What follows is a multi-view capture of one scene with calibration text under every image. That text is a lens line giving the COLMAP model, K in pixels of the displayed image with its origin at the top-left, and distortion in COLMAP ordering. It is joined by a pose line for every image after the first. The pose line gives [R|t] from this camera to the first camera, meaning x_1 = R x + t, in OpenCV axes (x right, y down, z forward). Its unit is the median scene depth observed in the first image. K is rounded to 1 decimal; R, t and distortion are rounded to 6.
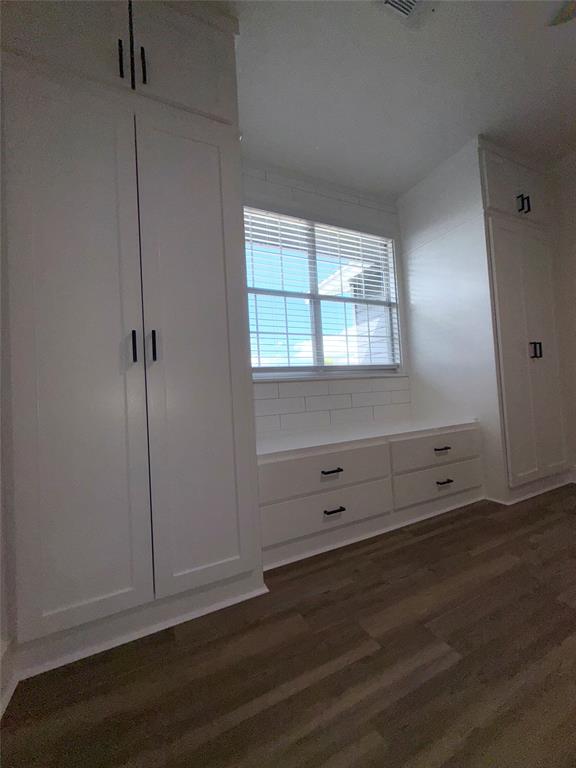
lens RADIAL K [[303.8, 0, 288.0], [0, 303.8, 384.0], [0, 0, 1]] dist [0.000987, 0.000085]
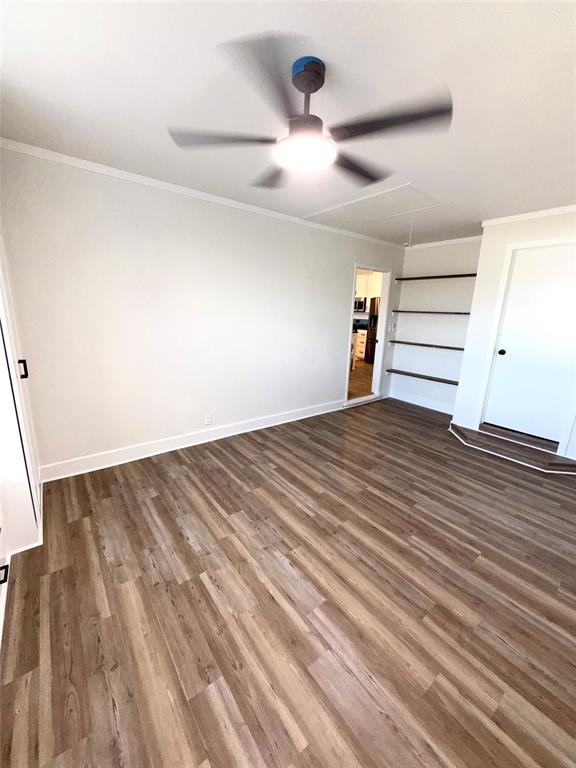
lens RADIAL K [[303.8, 0, 288.0], [0, 303.8, 384.0], [0, 0, 1]] dist [0.000987, 0.000085]
pose [[-0.224467, -0.179389, 0.957828, -0.388024], [-0.052262, 0.983712, 0.171989, -0.434642], [-0.973079, -0.011452, -0.230186, 0.738798]]
